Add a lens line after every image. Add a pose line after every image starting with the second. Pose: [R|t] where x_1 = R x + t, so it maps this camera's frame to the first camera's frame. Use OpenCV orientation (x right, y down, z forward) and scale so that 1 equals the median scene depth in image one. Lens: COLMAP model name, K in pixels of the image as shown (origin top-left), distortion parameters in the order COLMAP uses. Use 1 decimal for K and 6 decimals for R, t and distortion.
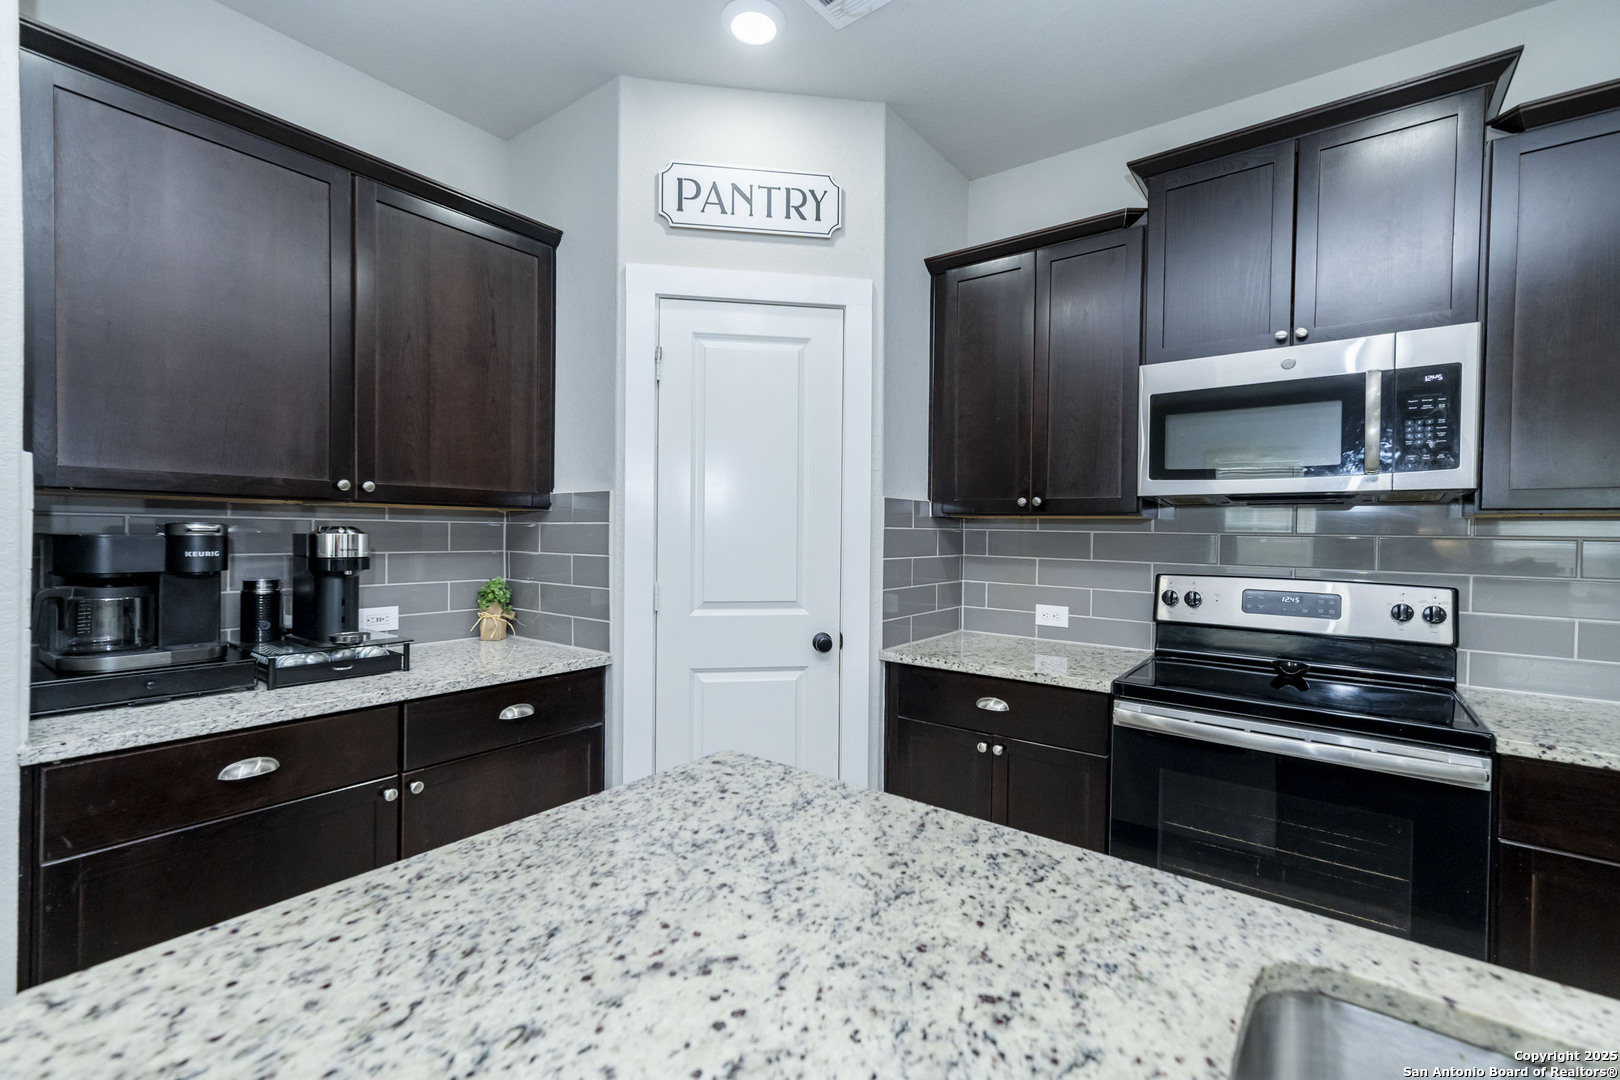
lens RADIAL K [[701.5, 0, 804.2], [0, 701.5, 540.2], [0, 0, 1]] dist [0.005635, 0.000613]
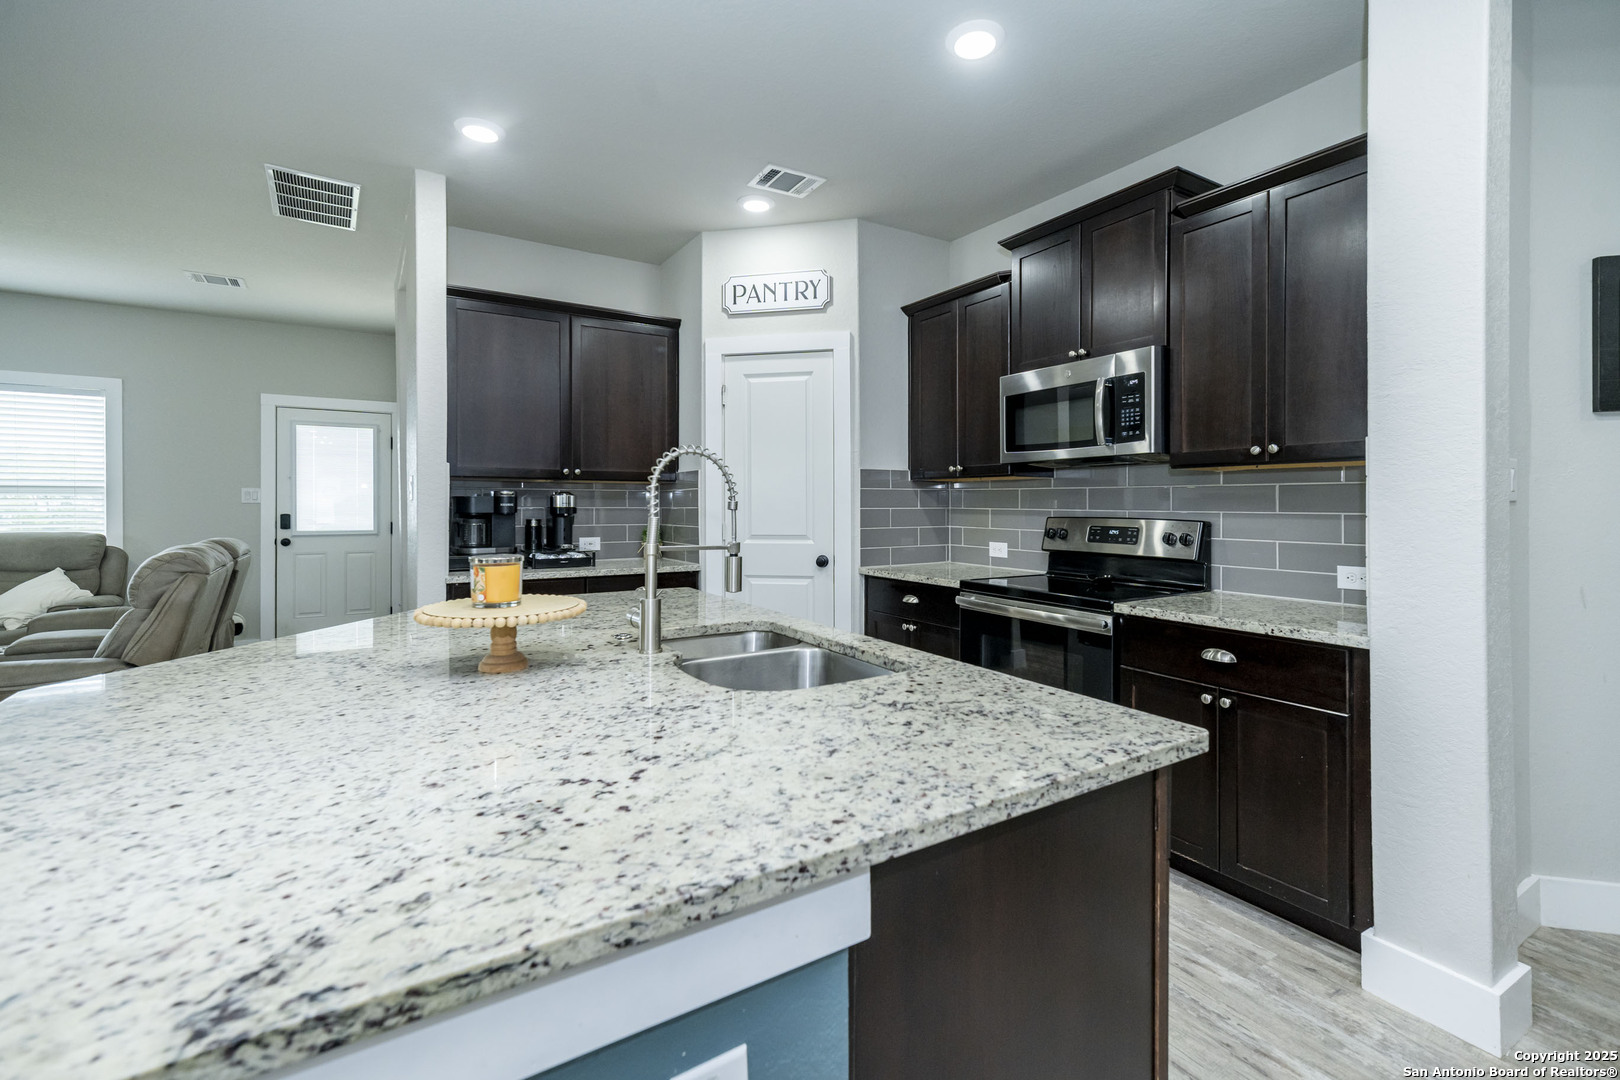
lens RADIAL K [[701.5, 0, 791.6], [0, 701.5, 501.7], [0, 0, 1]] dist [0.005635, 0.000613]
pose [[0.932358, -0.013558, -0.361281, 0.558778], [0.007226, 0.999796, -0.018872, 0.041940], [0.361463, 0.014984, 0.932266, -0.527243]]
